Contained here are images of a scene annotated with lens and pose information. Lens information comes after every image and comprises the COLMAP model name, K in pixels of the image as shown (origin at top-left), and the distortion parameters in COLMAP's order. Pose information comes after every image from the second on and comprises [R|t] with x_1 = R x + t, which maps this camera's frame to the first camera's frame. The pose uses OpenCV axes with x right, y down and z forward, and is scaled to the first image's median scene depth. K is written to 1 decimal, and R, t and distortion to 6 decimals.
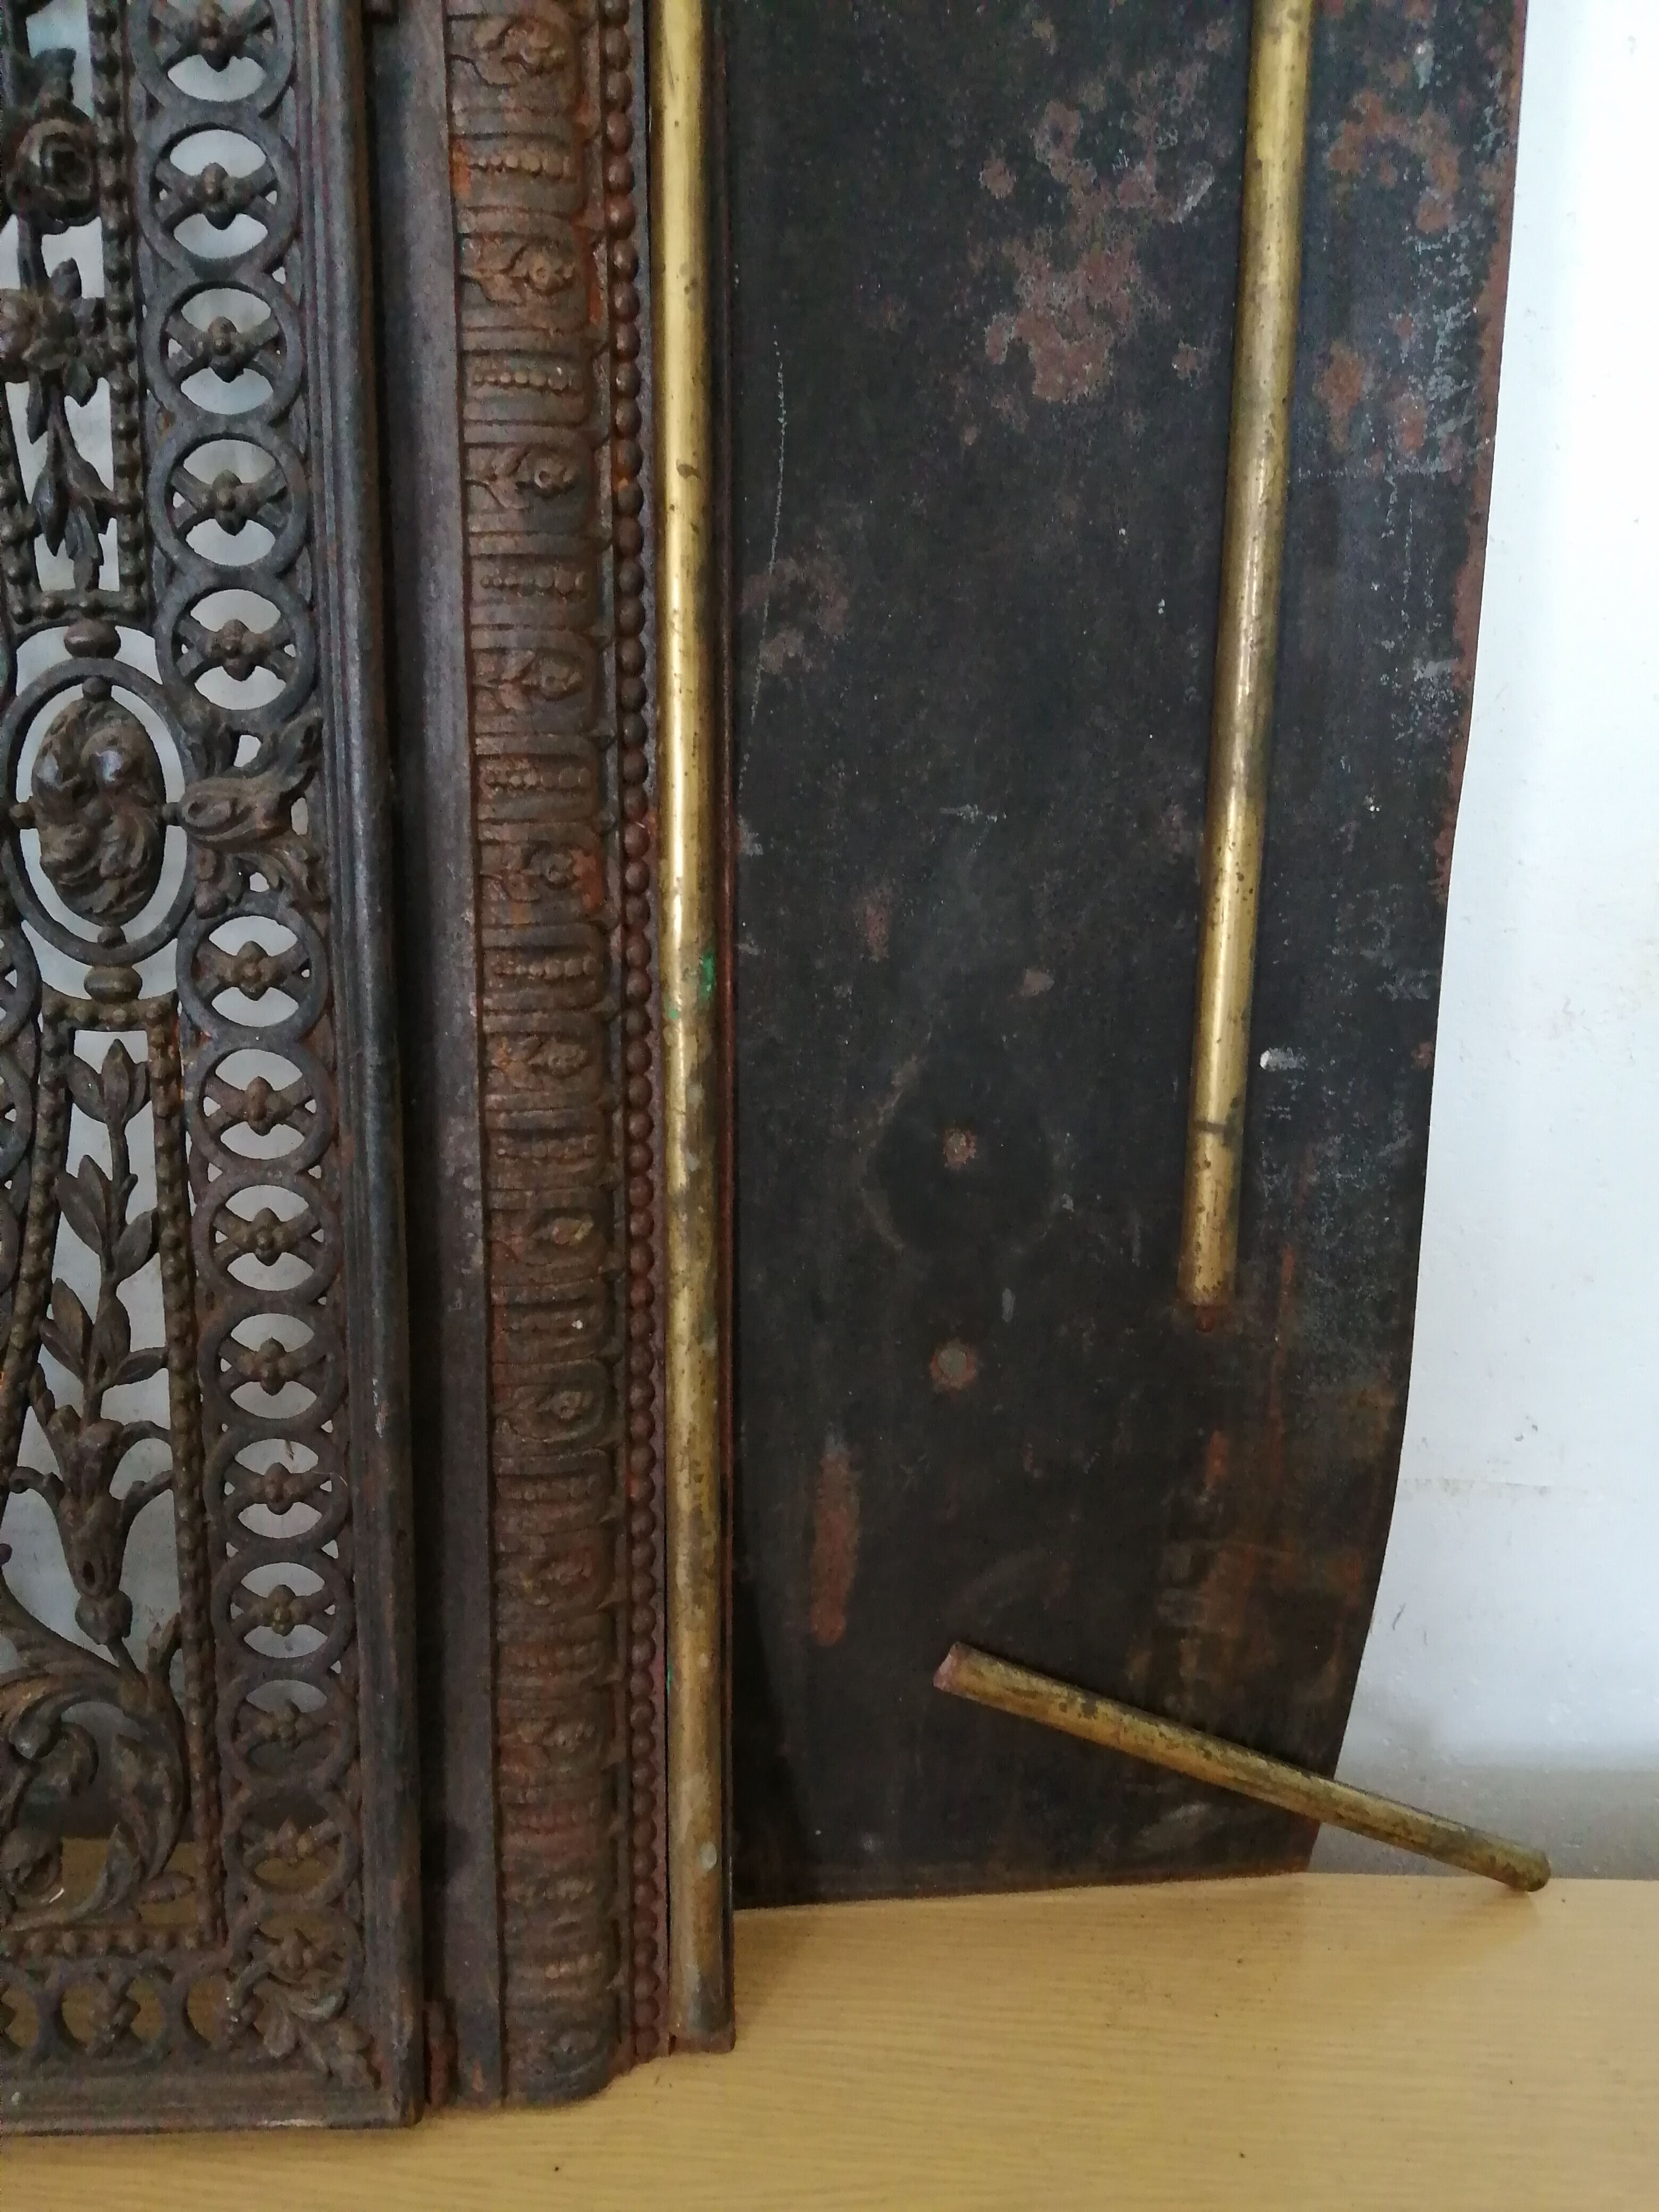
lens RADIAL K [[1752.6, 0, 834.7], [0, 1752.6, 1093.0], [0, 0, 1]] dist [0.041634, -0.111889]
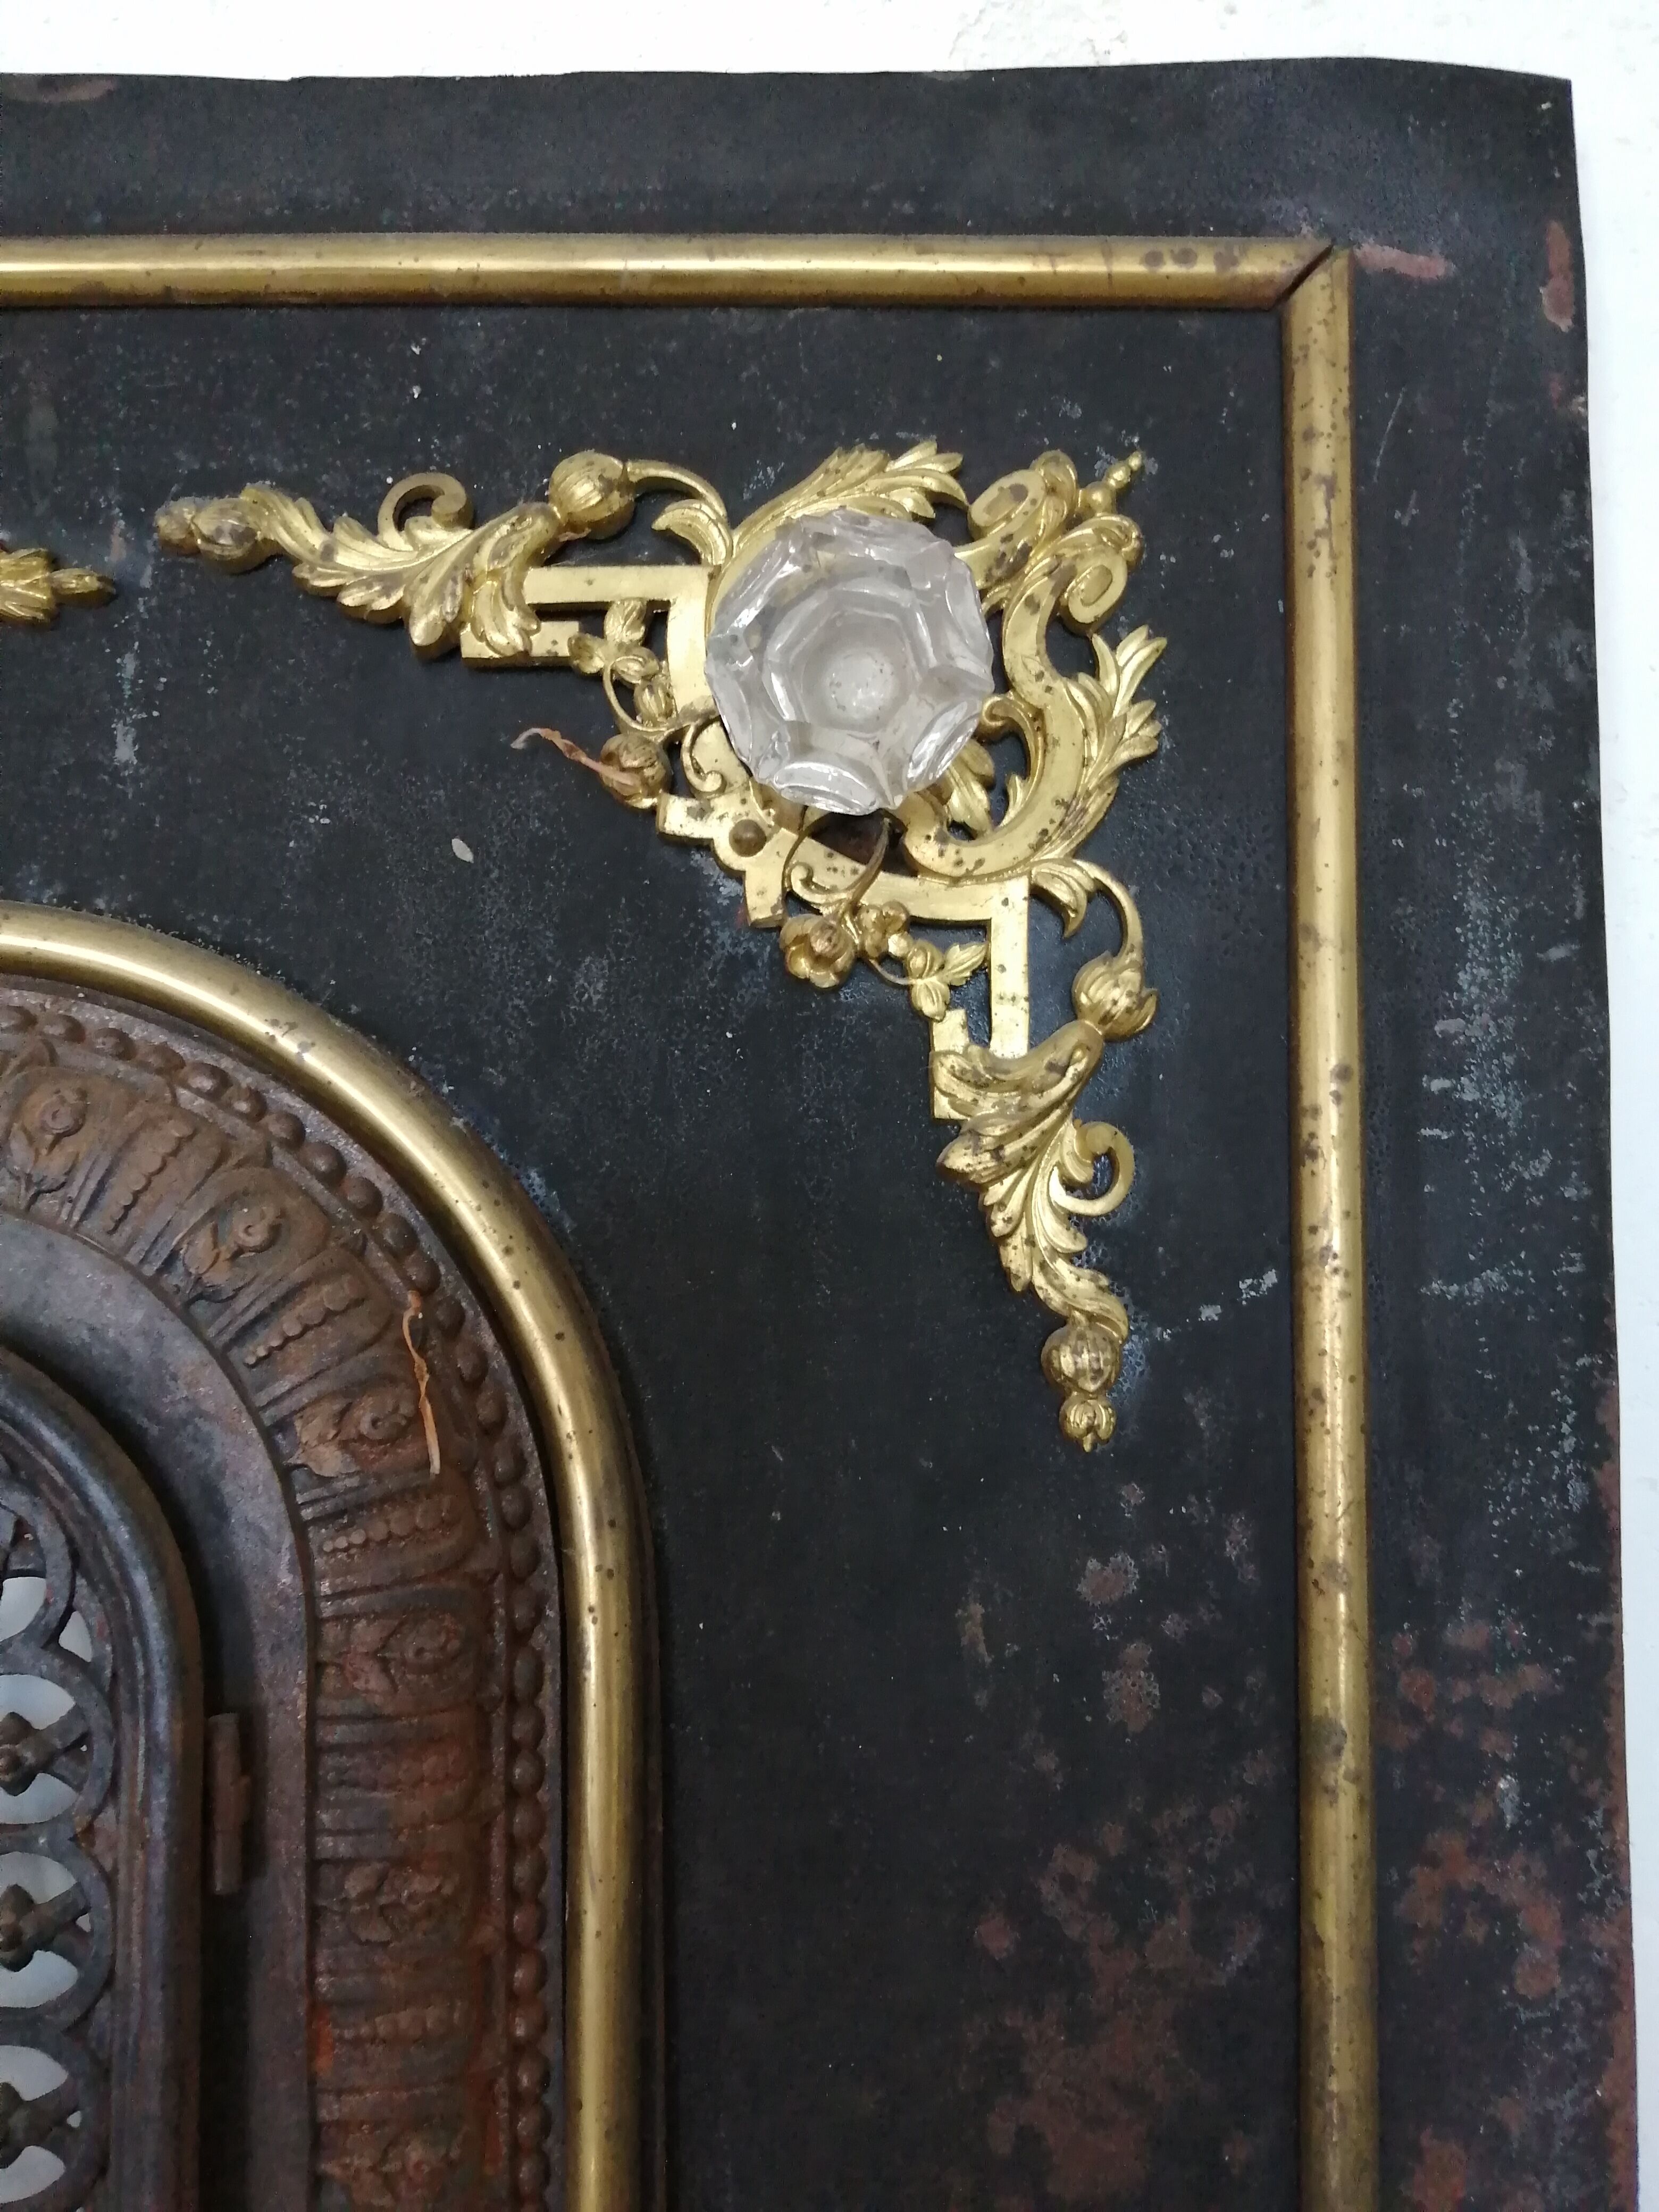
lens RADIAL K [[1752.6, 0, 825.8], [0, 1752.6, 1114.7], [0, 0, 1]] dist [0.041634, -0.111889]
pose [[0.999876, -0.006589, 0.014275, 0.004583], [0.010282, 0.960908, -0.276676, -0.644652], [-0.011894, 0.276789, 0.960857, 0.113219]]
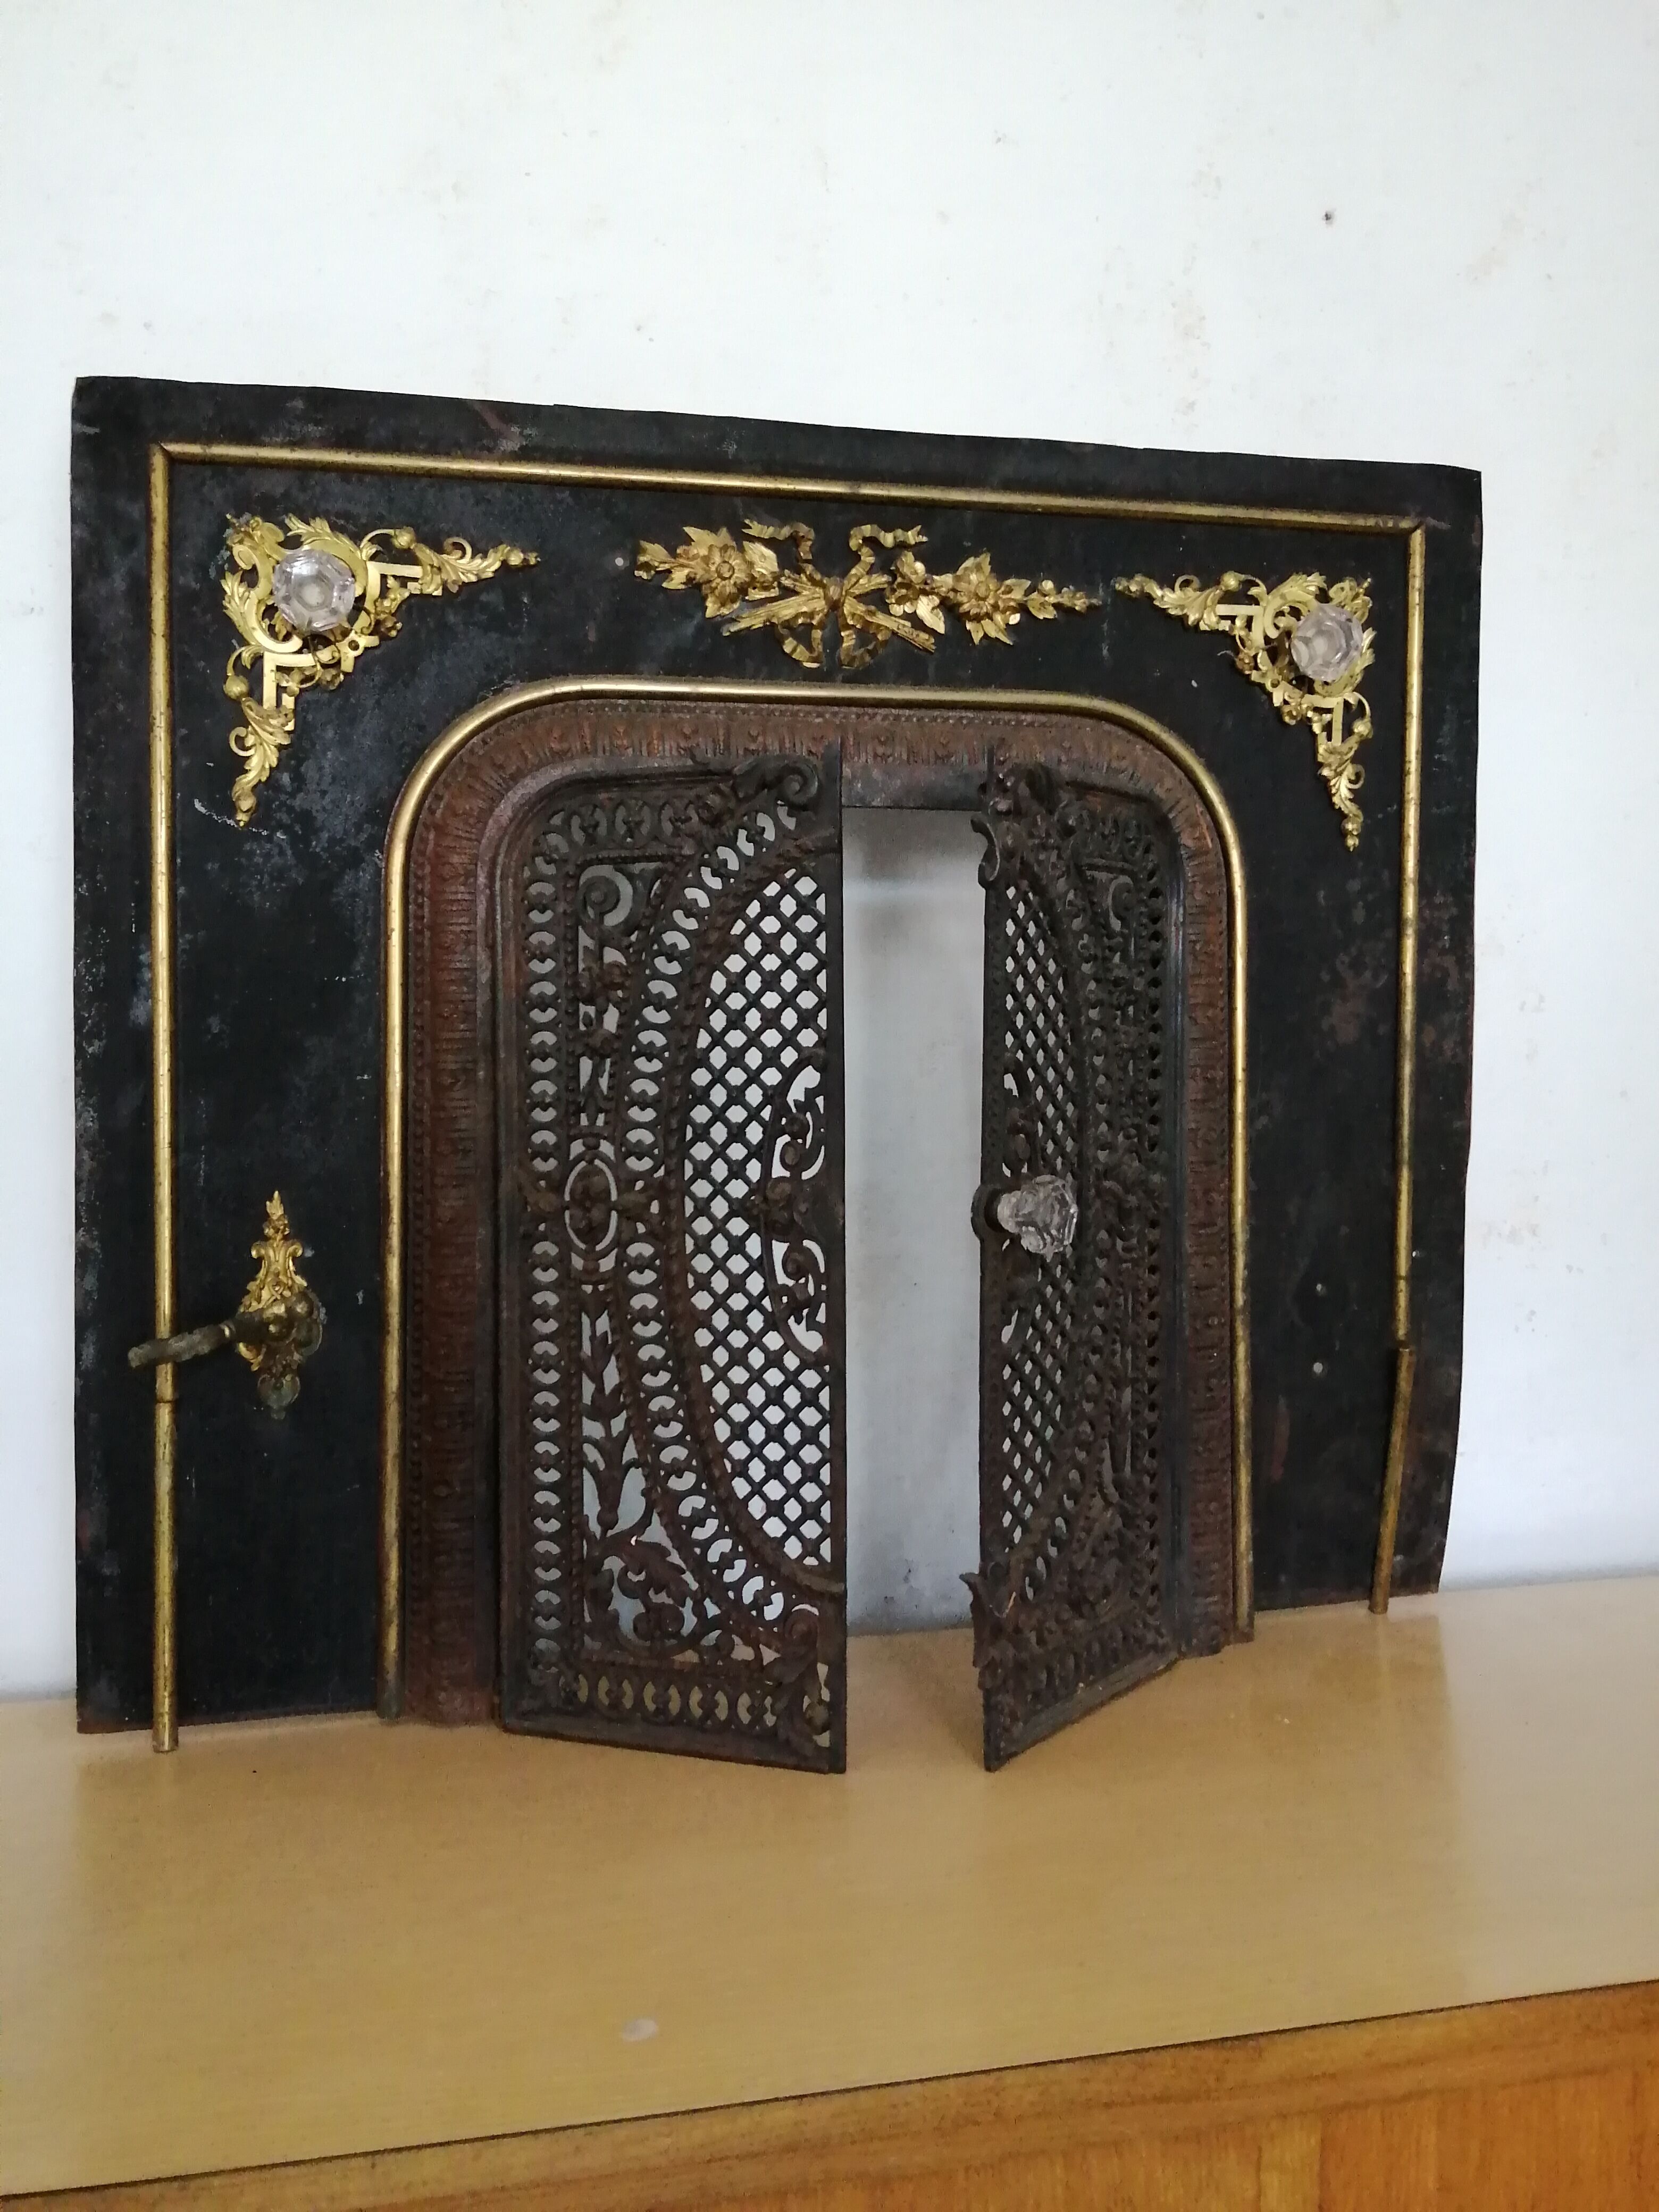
lens RADIAL K [[1752.6, 0, 835.5], [0, 1752.6, 1106.8], [0, 0, 1]] dist [0.041634, -0.111889]
pose [[0.973907, -0.025275, 0.225534, -1.444264], [0.058013, 0.988488, -0.139738, 0.099500], [-0.219406, 0.149176, 0.964162, -1.767497]]
